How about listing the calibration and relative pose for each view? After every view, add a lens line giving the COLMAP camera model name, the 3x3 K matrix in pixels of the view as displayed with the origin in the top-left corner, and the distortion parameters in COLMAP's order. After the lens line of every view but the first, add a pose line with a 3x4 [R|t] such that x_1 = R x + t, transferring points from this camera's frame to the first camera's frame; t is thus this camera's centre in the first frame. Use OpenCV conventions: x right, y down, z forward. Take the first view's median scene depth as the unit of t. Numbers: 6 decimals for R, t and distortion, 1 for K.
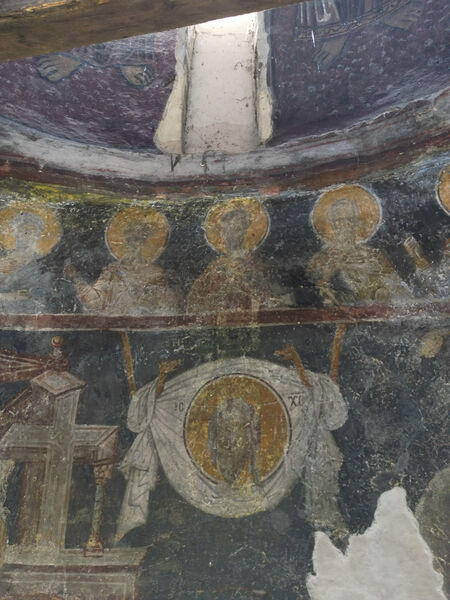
lens RADIAL K [[419.2, 0, 224.9], [0, 419.2, 300.8], [0, 0, 1]] dist [0.061372, -0.050688]
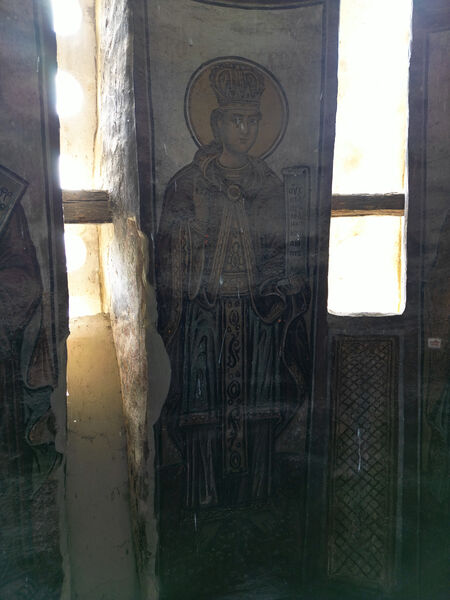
lens RADIAL K [[419.2, 0, 224.4], [0, 419.2, 299.5], [0, 0, 1]] dist [0.061372, -0.050688]
pose [[0.828621, -0.066711, 0.555822, -0.403126], [-0.185173, 0.904322, 0.384595, -2.005757], [-0.528298, -0.421606, 0.736987, 0.458195]]
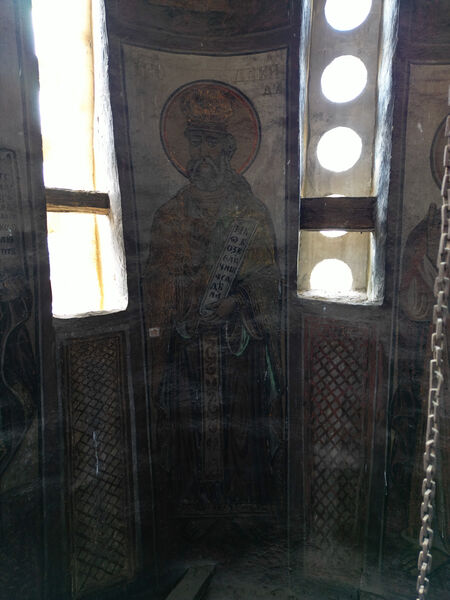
lens RADIAL K [[419.2, 0, 222.9], [0, 419.2, 299.1], [0, 0, 1]] dist [0.061372, -0.050688]
pose [[0.162533, -0.122163, 0.979111, -0.501840], [-0.325986, 0.929938, 0.170141, -1.926689], [-0.931298, -0.346830, 0.111323, 0.685778]]
